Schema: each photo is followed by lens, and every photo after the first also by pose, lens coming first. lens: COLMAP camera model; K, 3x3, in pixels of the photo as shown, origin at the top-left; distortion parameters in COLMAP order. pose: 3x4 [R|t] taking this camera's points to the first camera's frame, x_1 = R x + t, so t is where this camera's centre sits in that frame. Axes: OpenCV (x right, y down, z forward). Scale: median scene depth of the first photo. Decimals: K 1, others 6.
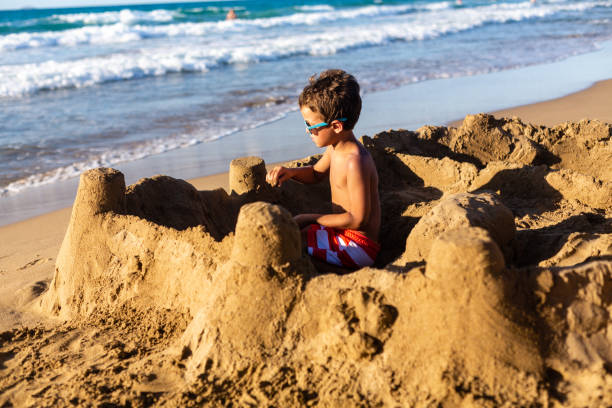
lens RADIAL K [[1015.1, 0, 308.8], [0, 1015.1, 224.8], [0, 0, 1]] dist [-0.066993, 0.018129]
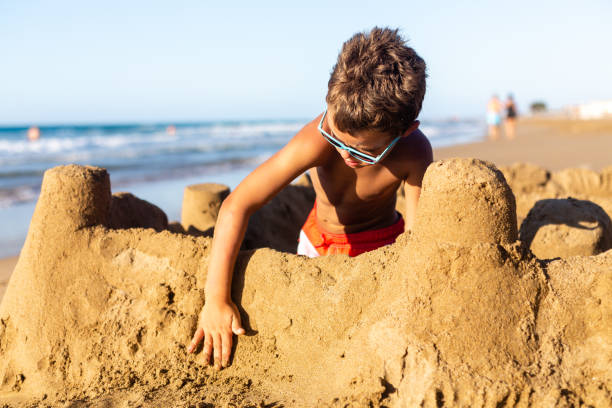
lens RADIAL K [[1015.1, 0, 308.8], [0, 1015.1, 224.8], [0, 0, 1]] dist [-0.066993, 0.018129]
pose [[0.930772, -0.008090, 0.365511, -0.394468], [0.065311, 0.987353, -0.144460, 0.115394], [-0.359720, 0.158331, 0.919529, 0.436470]]
